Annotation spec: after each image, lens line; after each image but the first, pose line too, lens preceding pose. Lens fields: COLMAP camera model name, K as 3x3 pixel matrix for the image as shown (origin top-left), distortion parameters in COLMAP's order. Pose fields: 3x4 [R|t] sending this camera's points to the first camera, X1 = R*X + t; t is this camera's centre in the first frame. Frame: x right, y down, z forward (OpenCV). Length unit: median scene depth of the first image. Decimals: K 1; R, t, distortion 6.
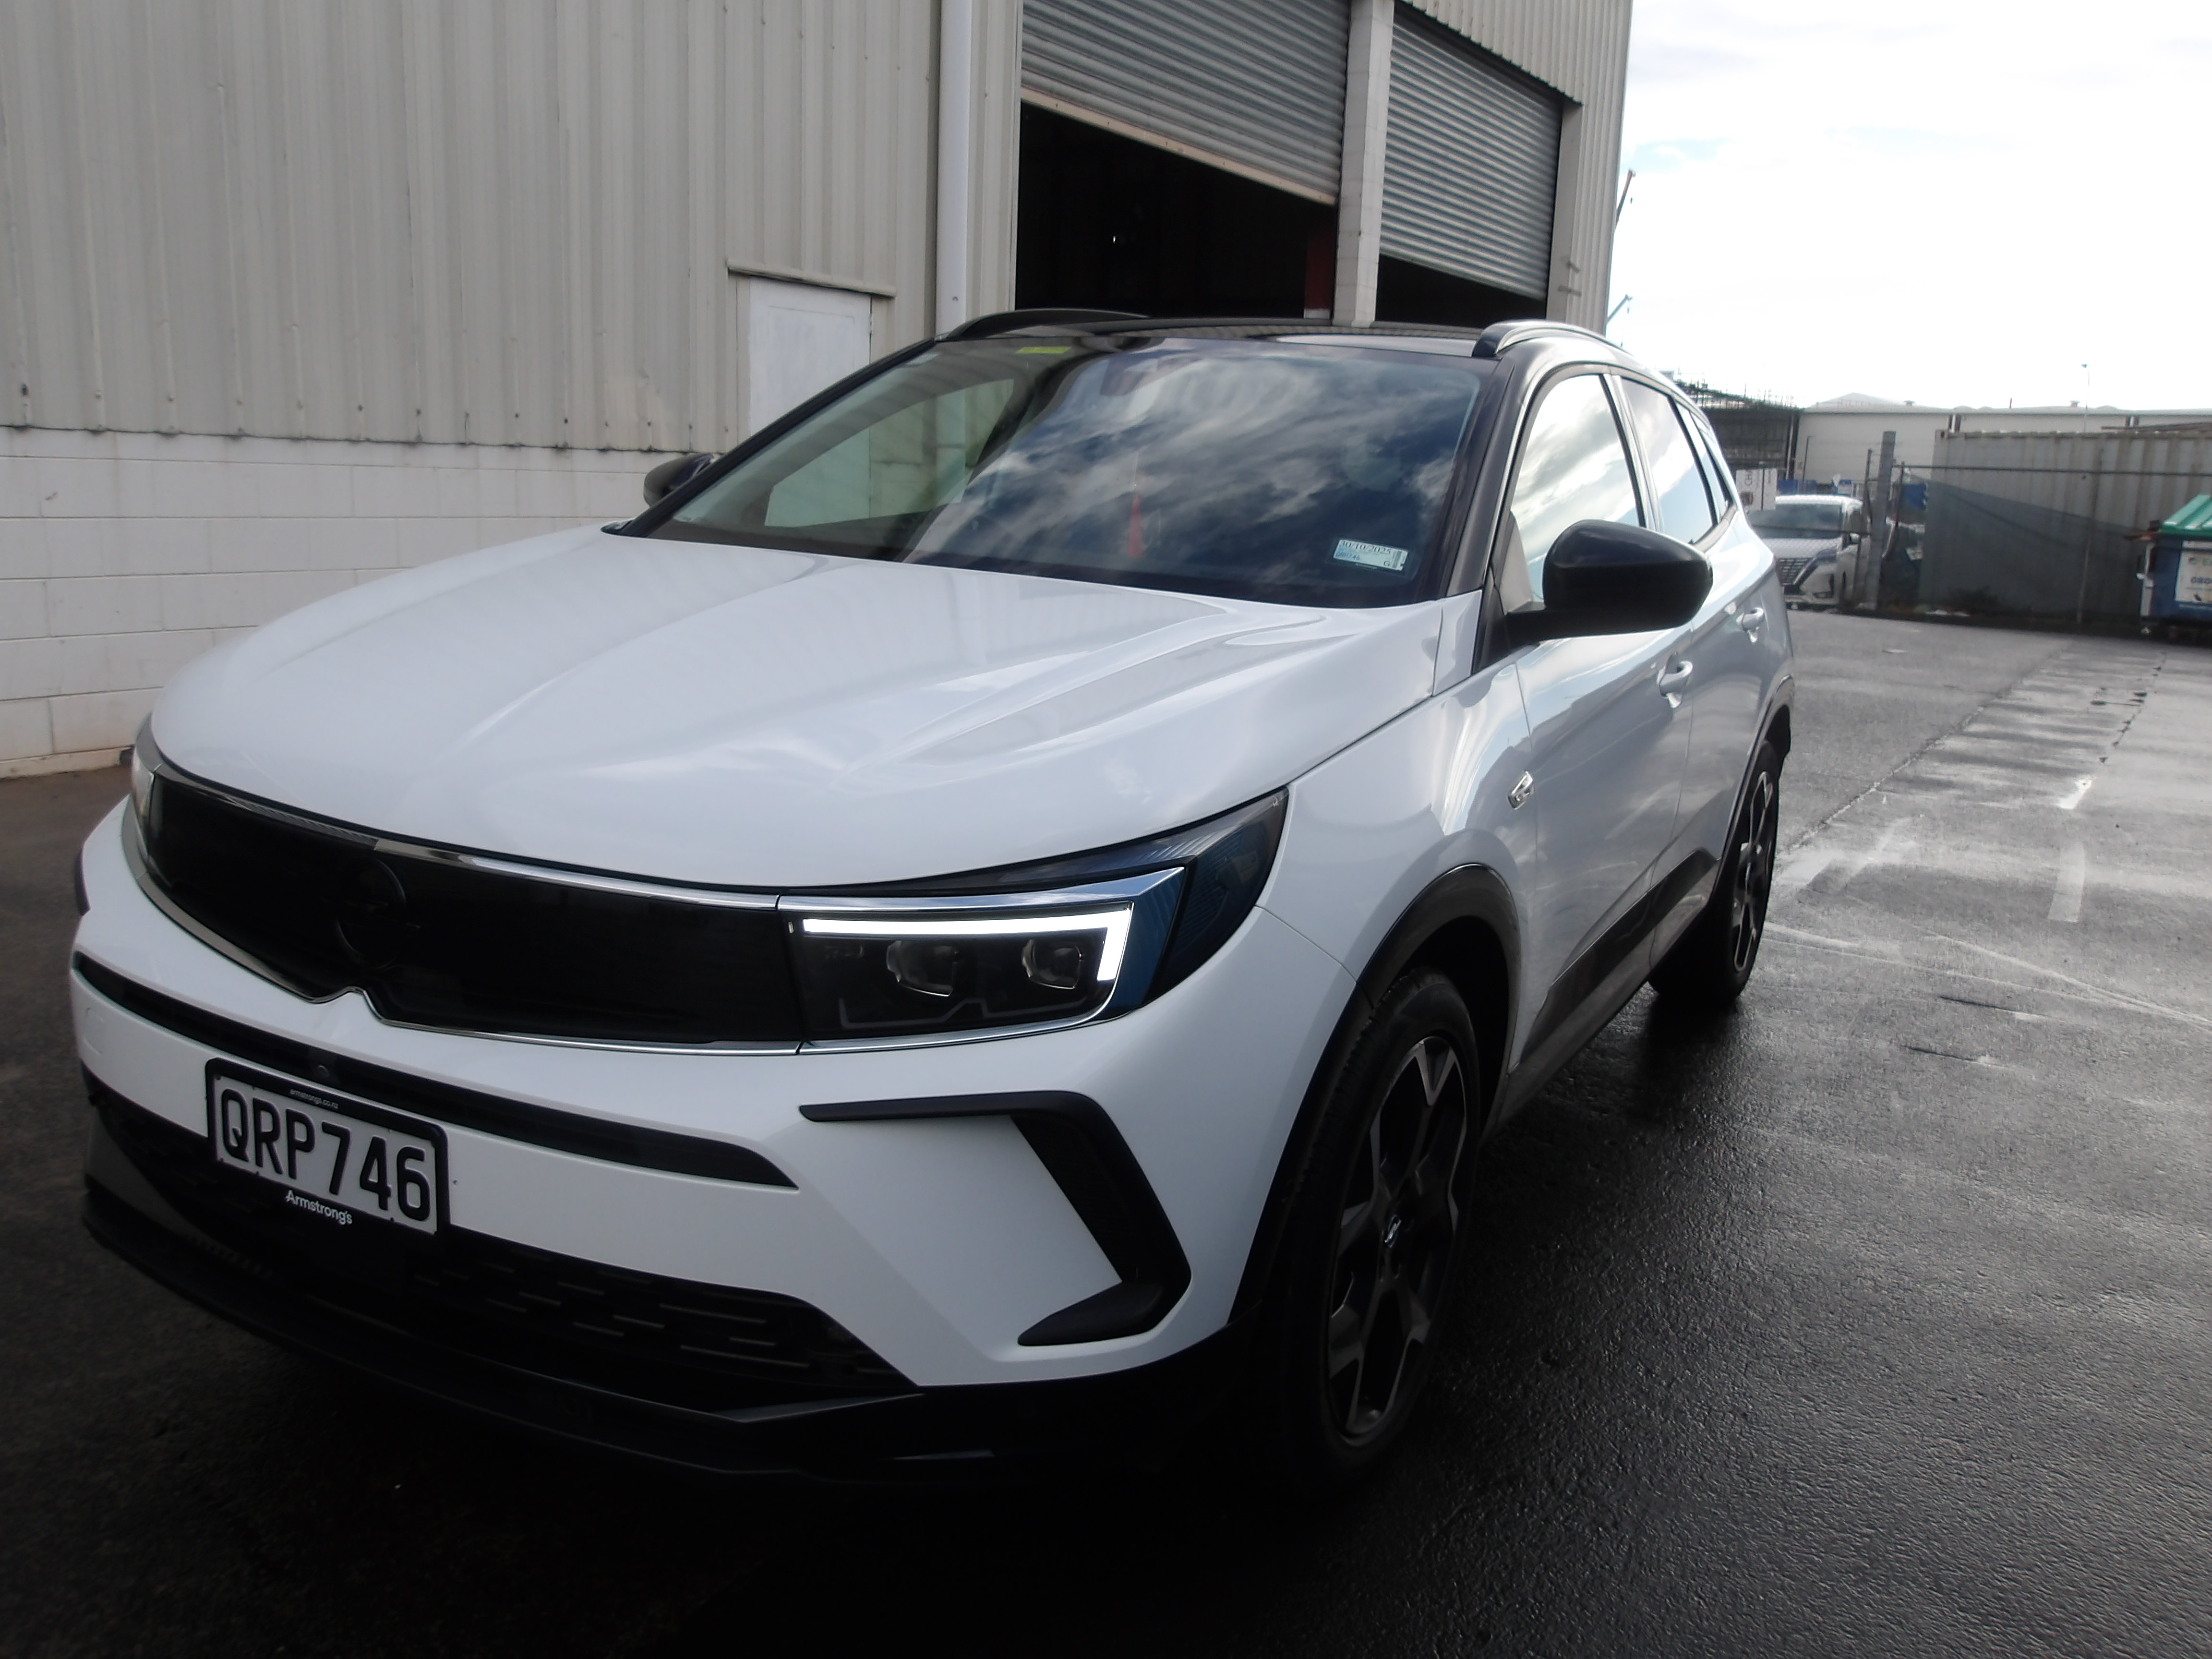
lens RADIAL K [[1745.4, 0, 1108.6], [0, 1745.4, 785.6], [0, 0, 1]] dist [0.017830, -0.005093]
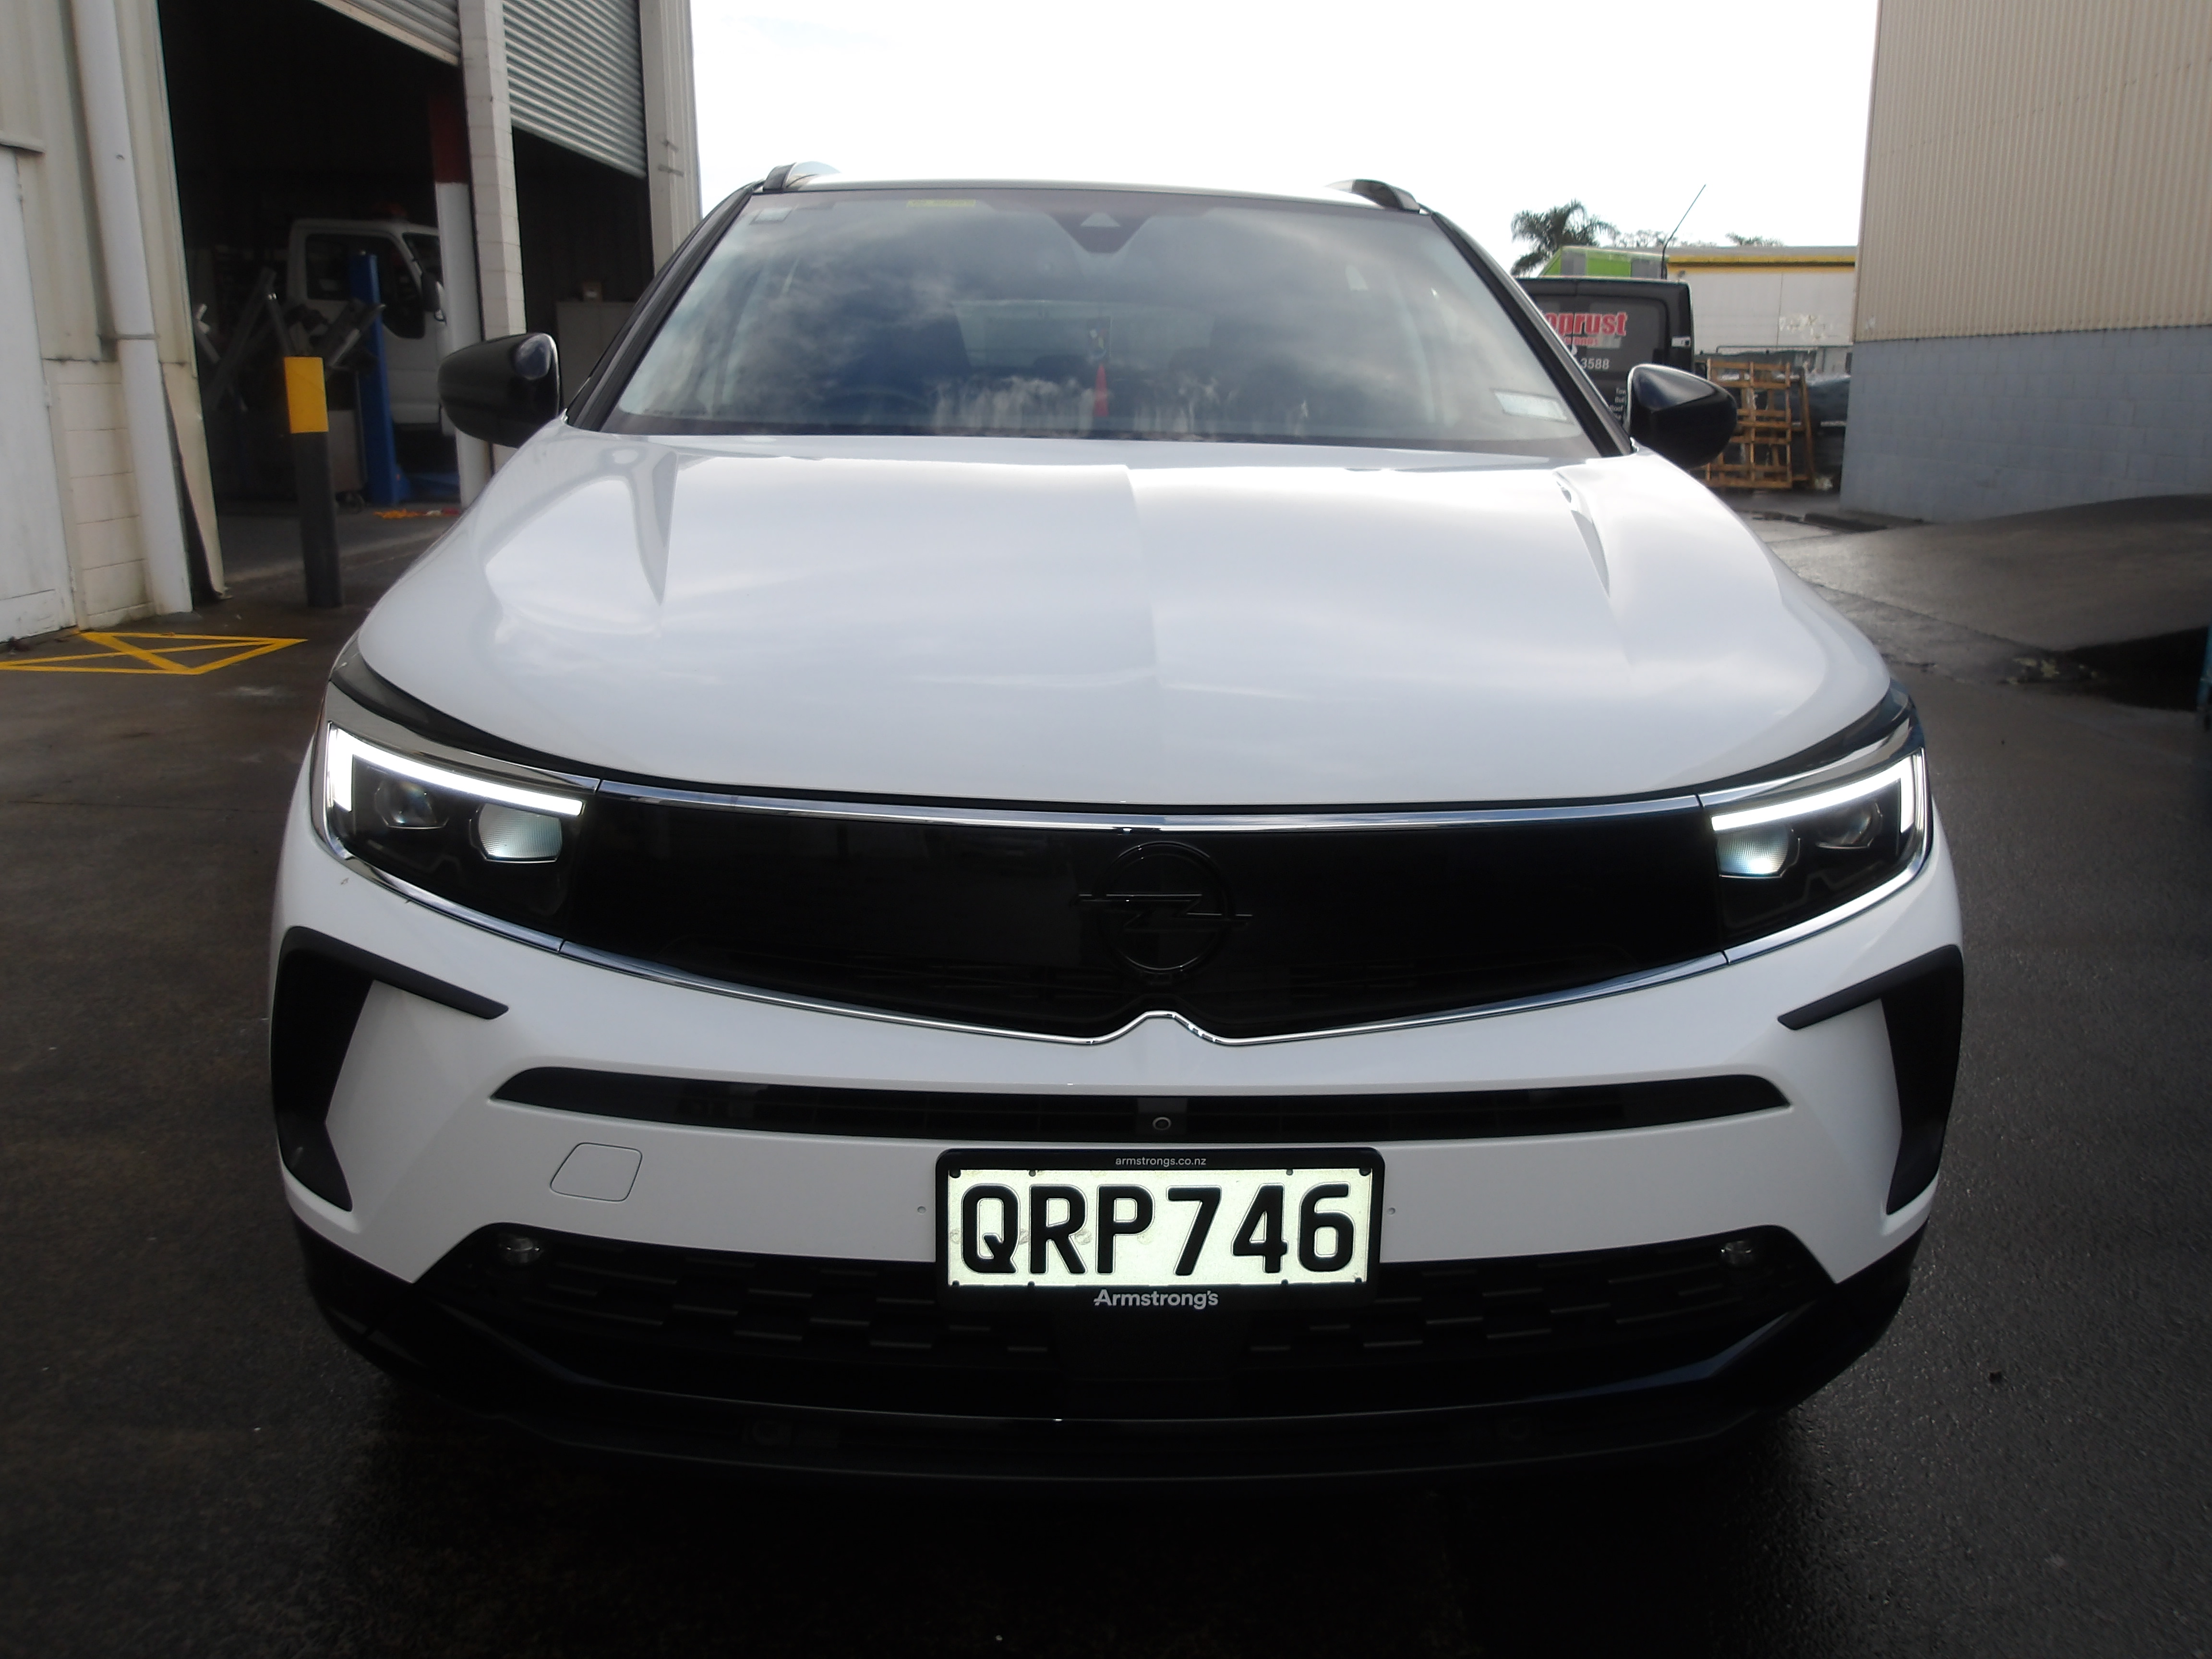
lens RADIAL K [[1745.4, 0, 1108.6], [0, 1745.4, 785.6], [0, 0, 1]] dist [0.017830, -0.005093]
pose [[0.862902, -0.152040, 0.481959, -0.789418], [0.122685, 0.988166, 0.092072, -0.052353], [-0.490254, -0.020319, 0.871343, 0.345143]]
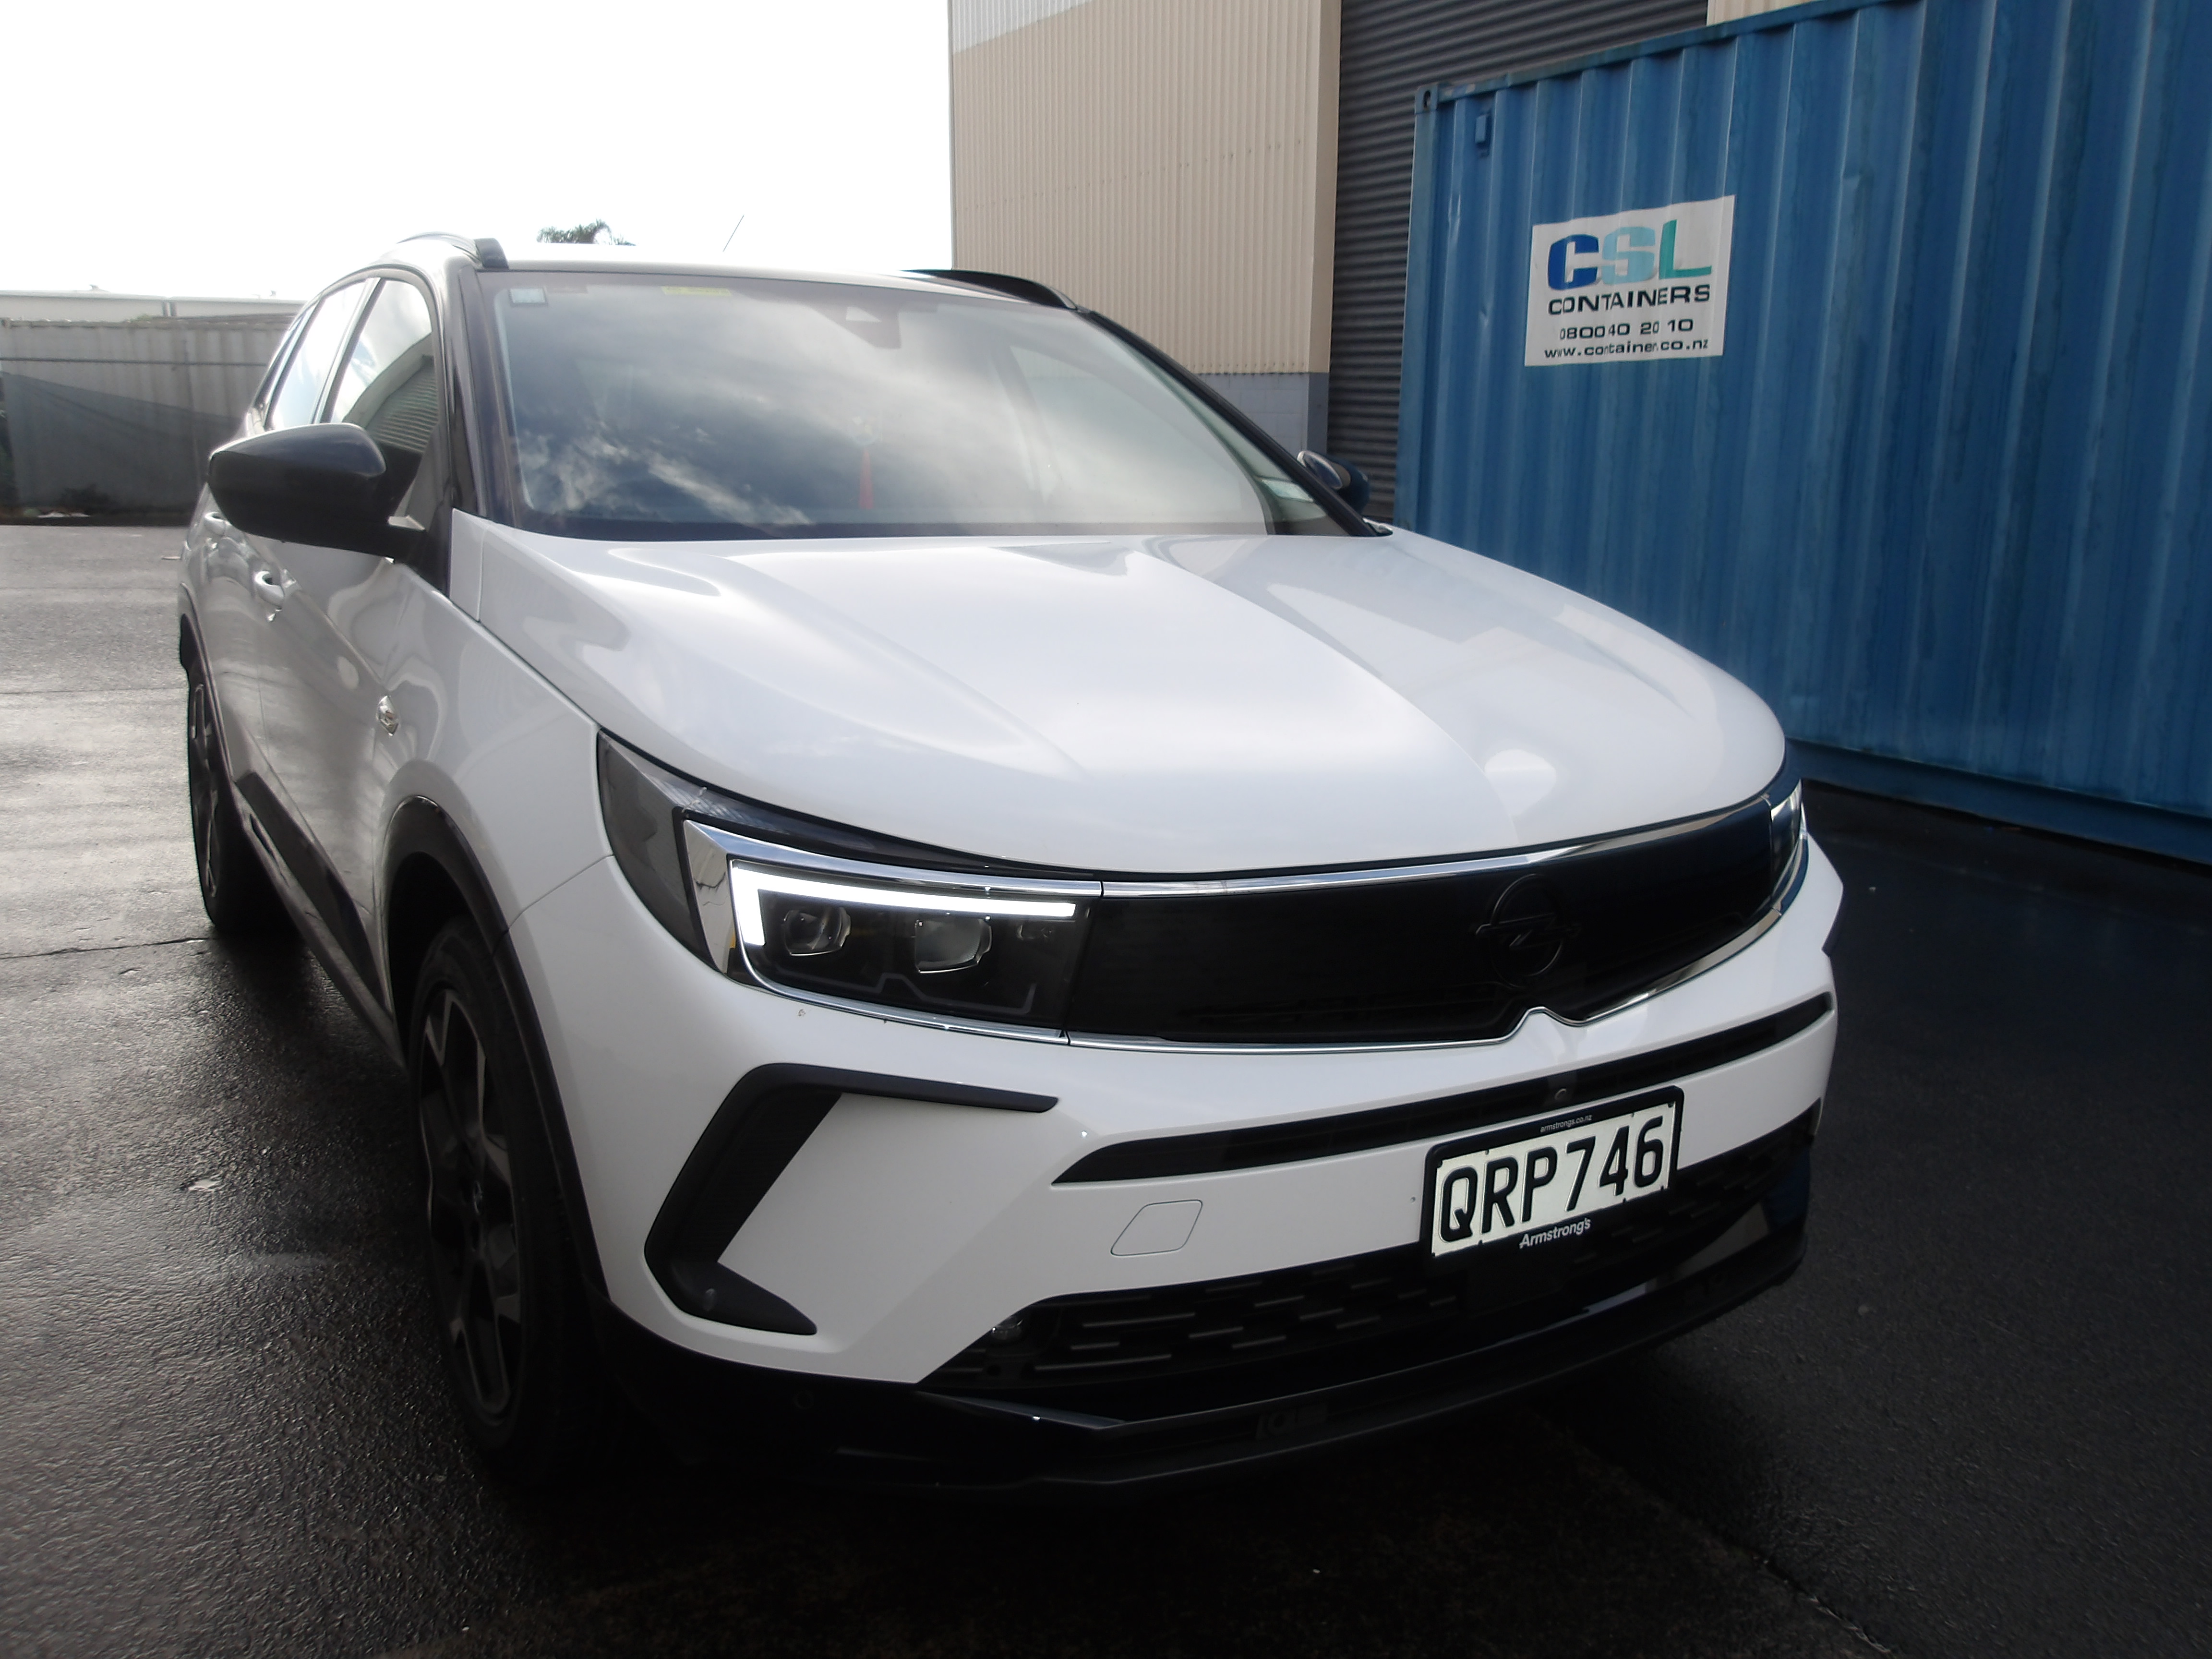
lens RADIAL K [[1745.4, 0, 1108.6], [0, 1745.4, 785.6], [0, 0, 1]] dist [0.017830, -0.005093]
pose [[0.517152, -0.215264, 0.828381, -1.312226], [0.163966, 0.974846, 0.150963, -0.187264], [-0.840041, 0.057756, 0.539440, 0.658655]]
